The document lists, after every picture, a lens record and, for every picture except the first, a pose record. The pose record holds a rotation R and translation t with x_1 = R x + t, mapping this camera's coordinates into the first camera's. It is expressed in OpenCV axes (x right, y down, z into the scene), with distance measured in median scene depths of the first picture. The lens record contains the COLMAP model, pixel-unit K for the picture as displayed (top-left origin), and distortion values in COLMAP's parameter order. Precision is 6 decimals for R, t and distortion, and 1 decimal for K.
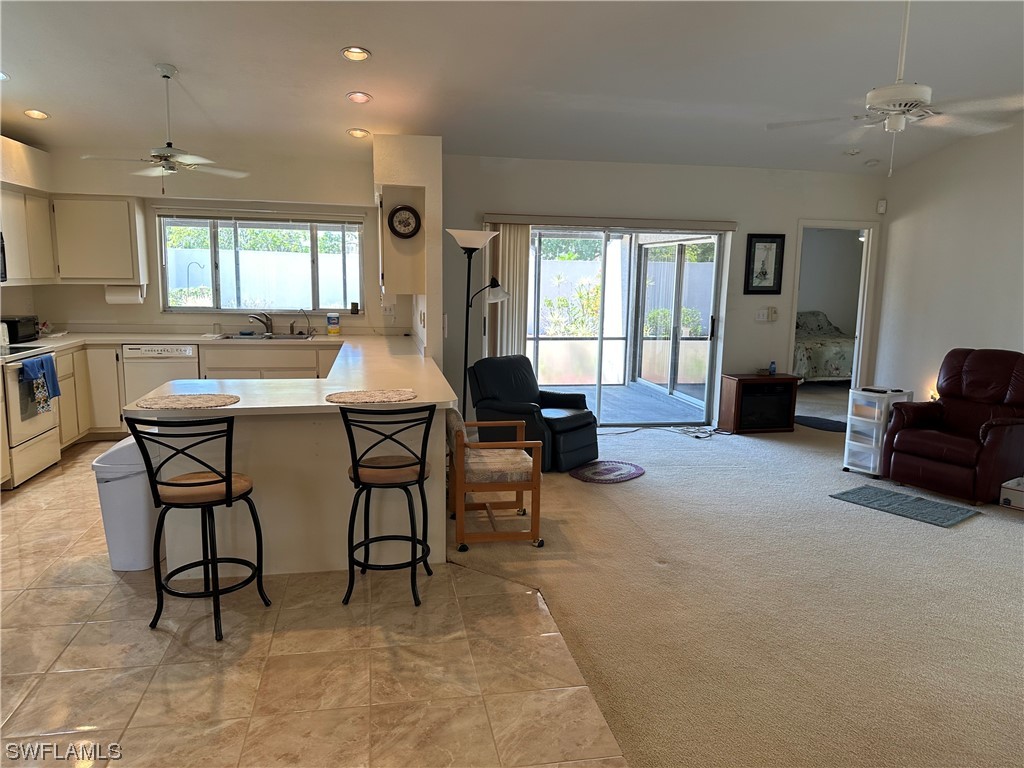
lens RADIAL K [[740.8, 0, 517.7], [0, 740.8, 383.3], [0, 0, 1]] dist [0.052303, -0.063391]
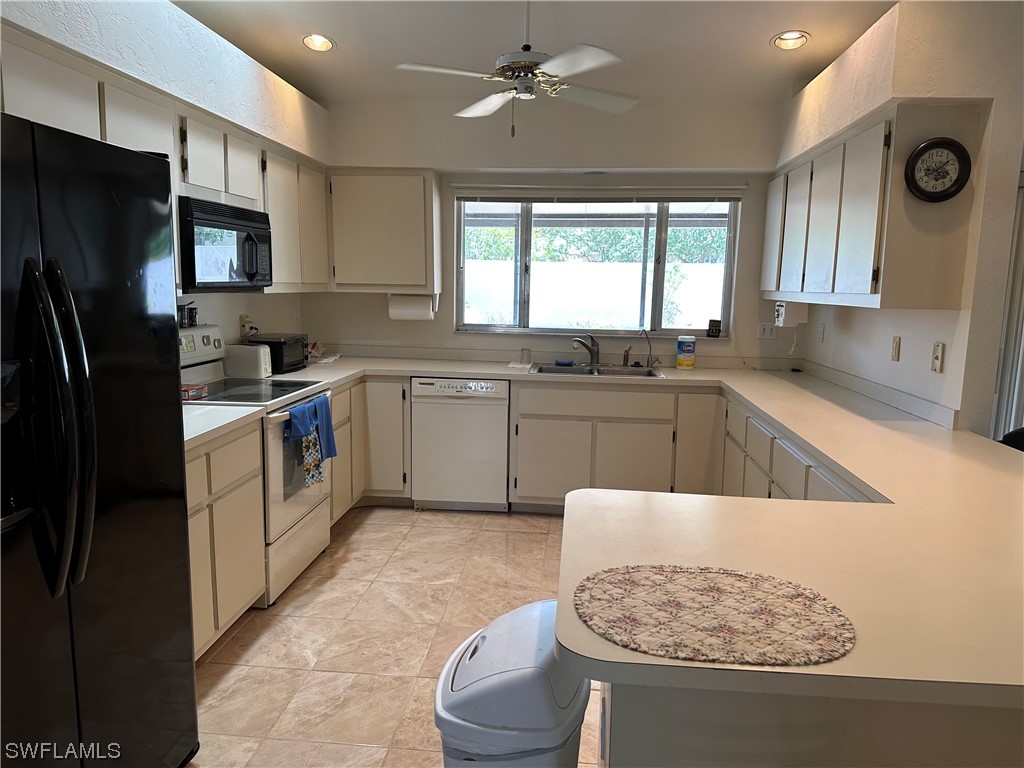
lens RADIAL K [[740.8, 0, 513.5], [0, 740.8, 392.5], [0, 0, 1]] dist [0.052303, -0.063391]
pose [[0.961114, 0.040160, -0.273215, -0.264400], [-0.041418, 0.999141, 0.001166, -0.045945], [0.273027, 0.010195, 0.961952, 0.382568]]
